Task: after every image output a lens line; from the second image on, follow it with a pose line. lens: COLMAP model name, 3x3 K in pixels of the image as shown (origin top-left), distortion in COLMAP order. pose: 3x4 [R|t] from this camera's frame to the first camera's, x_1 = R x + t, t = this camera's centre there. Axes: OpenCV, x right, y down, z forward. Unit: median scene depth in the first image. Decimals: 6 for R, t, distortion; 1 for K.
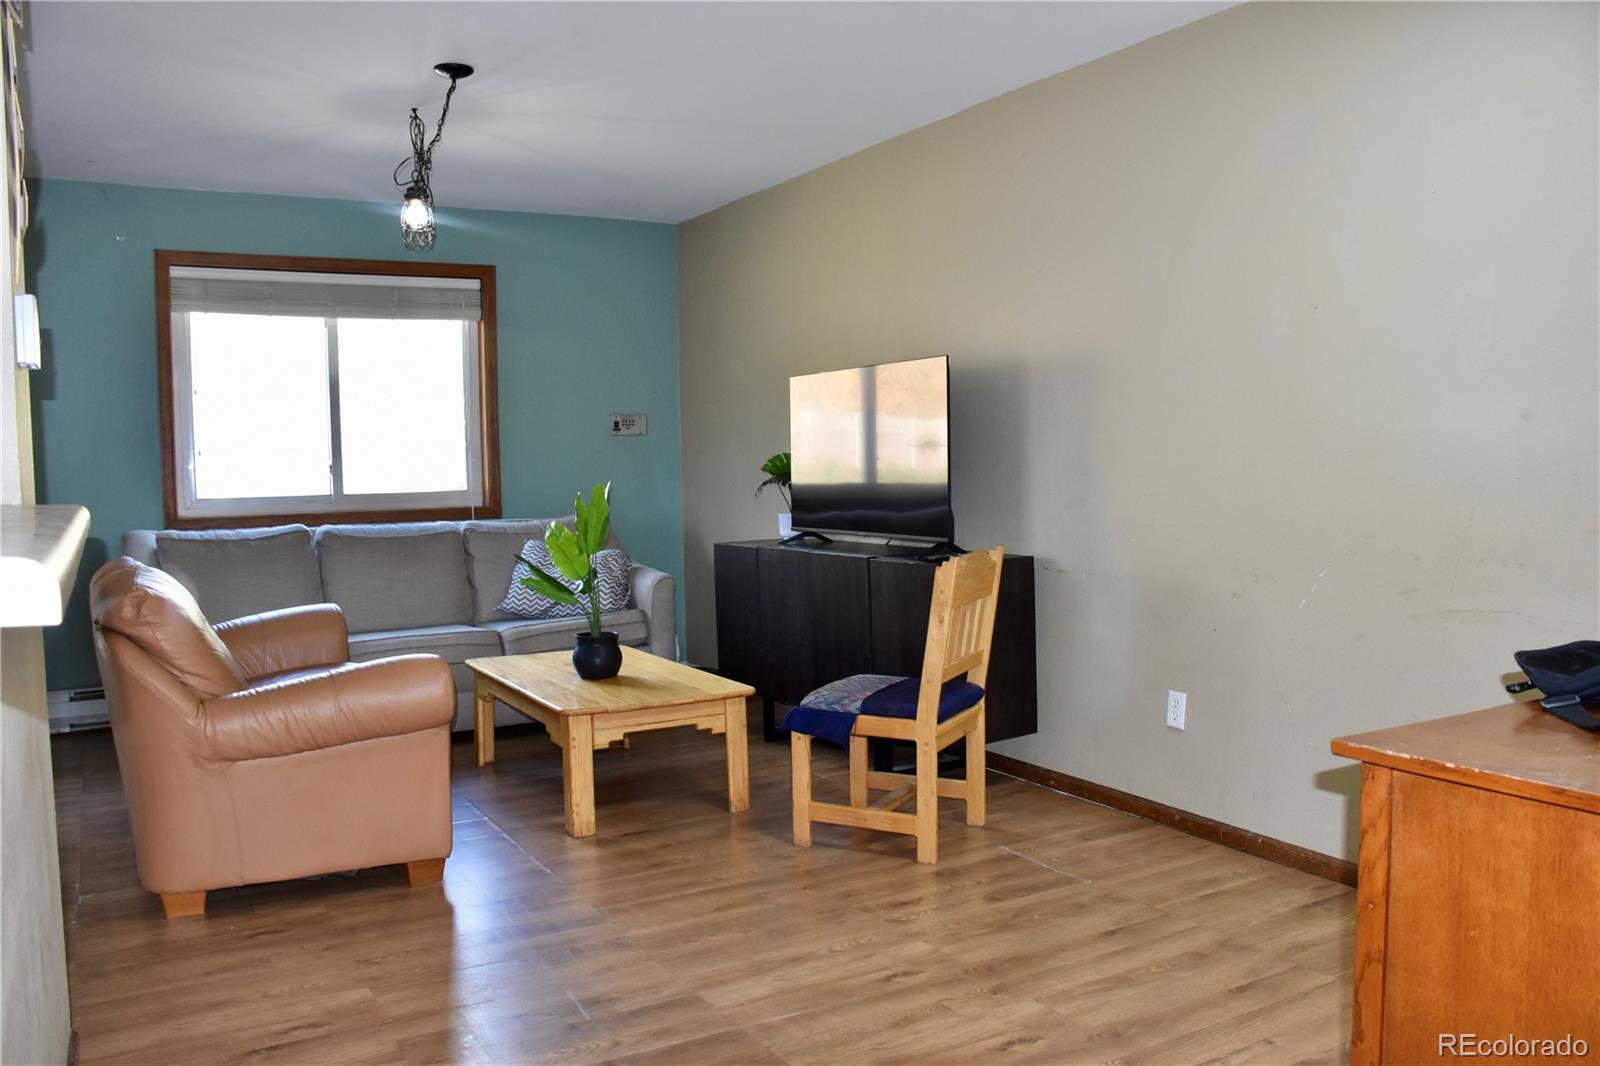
lens RADIAL K [[1261.4, 0, 807.6], [0, 1261.4, 531.8], [0, 0, 1]] dist [-0.106378, 0.013241]
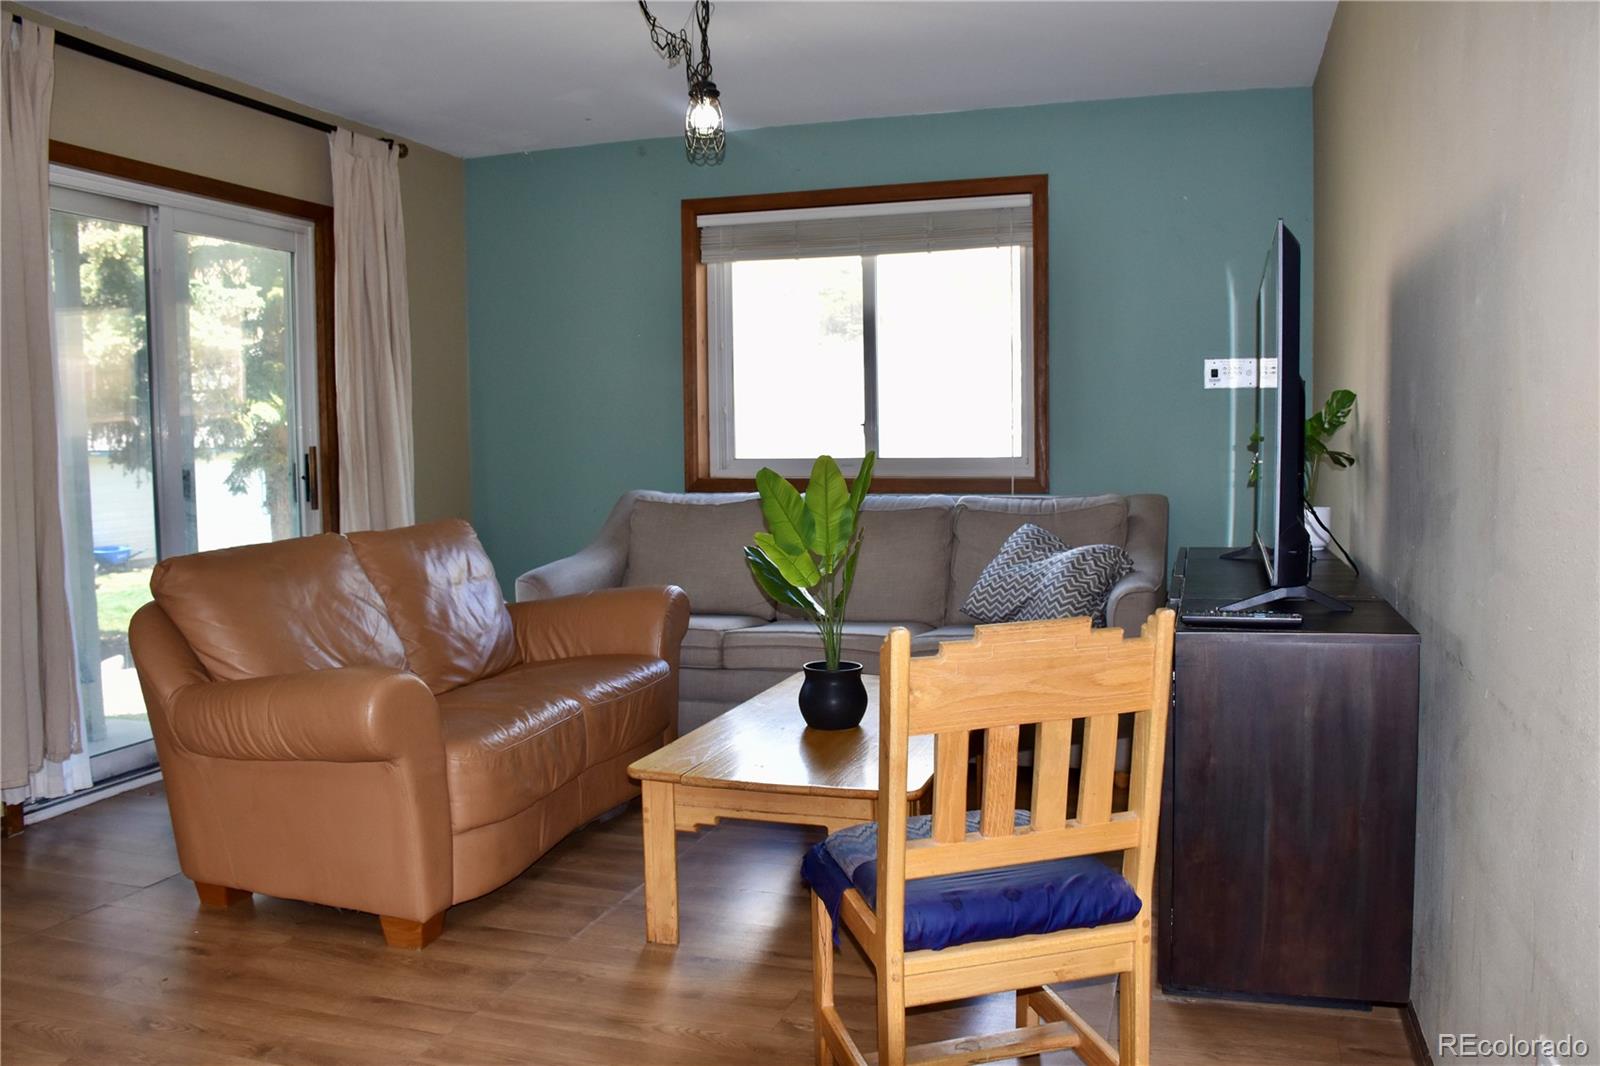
lens RADIAL K [[1261.4, 0, 801.2], [0, 1261.4, 525.5], [0, 0, 1]] dist [-0.106378, 0.013241]
pose [[0.668099, 0.063912, -0.741323, 0.281742], [-0.041741, 0.997955, 0.048418, -0.026433], [0.742901, -0.001404, 0.669400, 0.410196]]
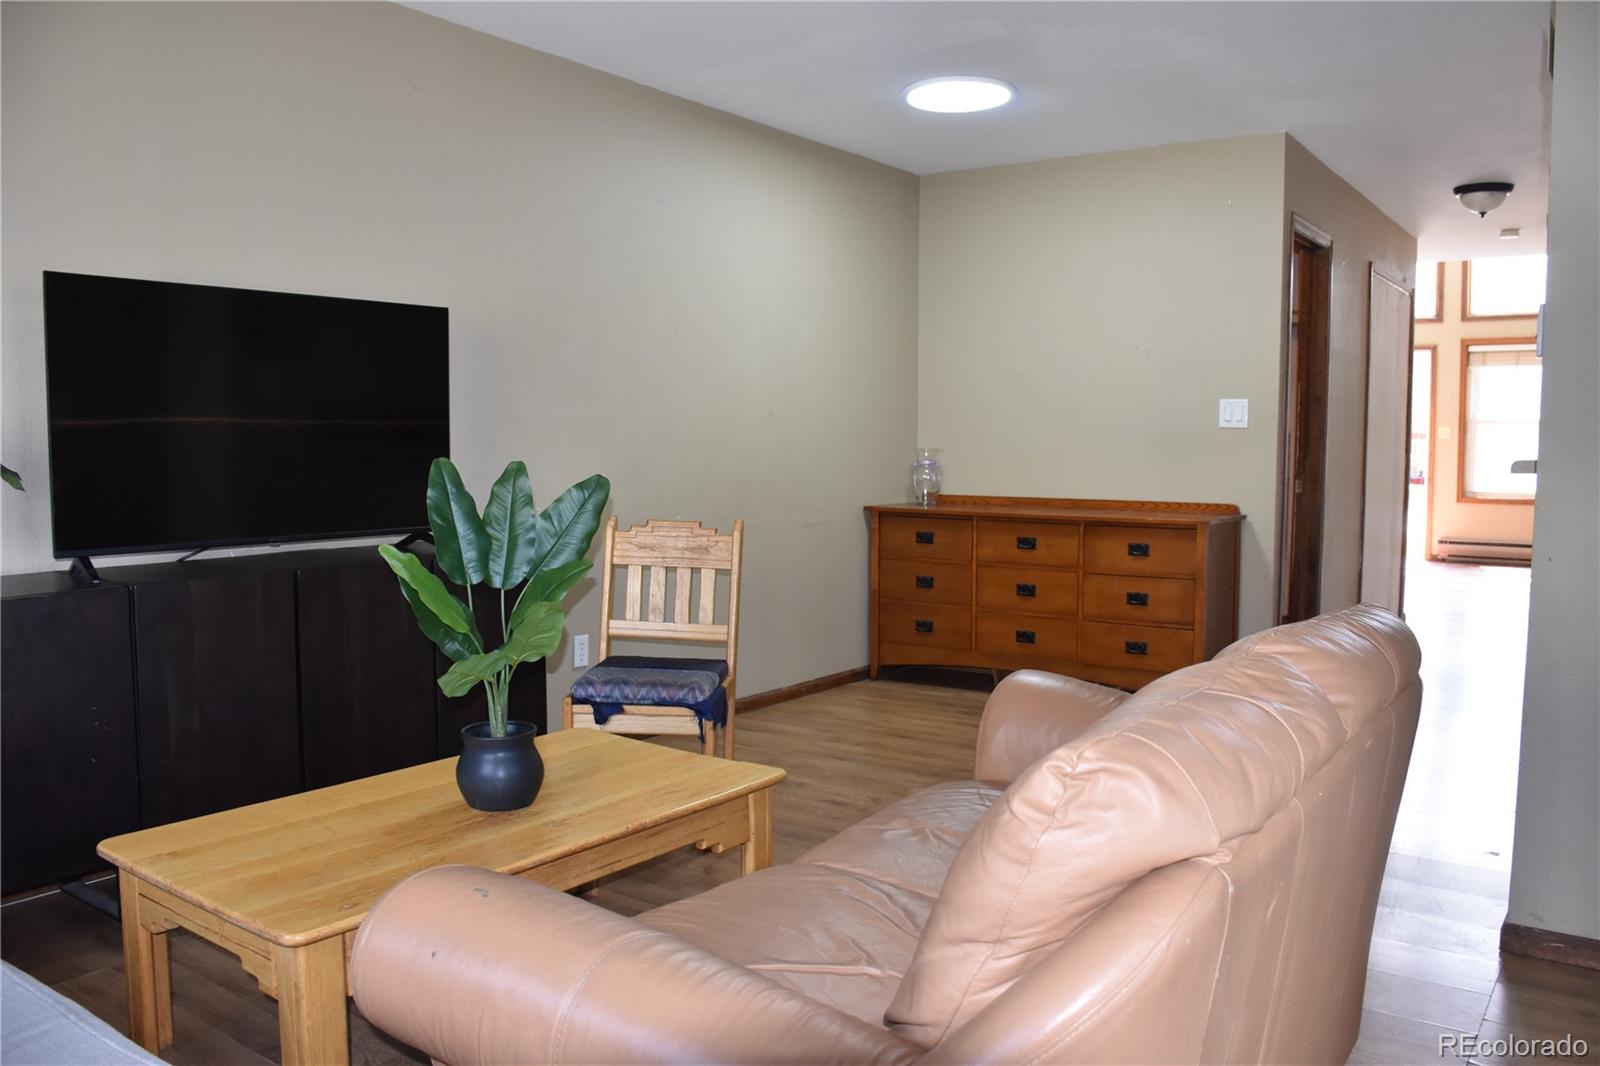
lens RADIAL K [[1261.4, 0, 797.7], [0, 1261.4, 531.7], [0, 0, 1]] dist [-0.106378, 0.013241]
pose [[-0.406171, -0.046441, 0.912616, -0.571447], [0.058012, 0.995383, 0.076472, -0.033892], [-0.911954, 0.084003, -0.401601, 0.850957]]
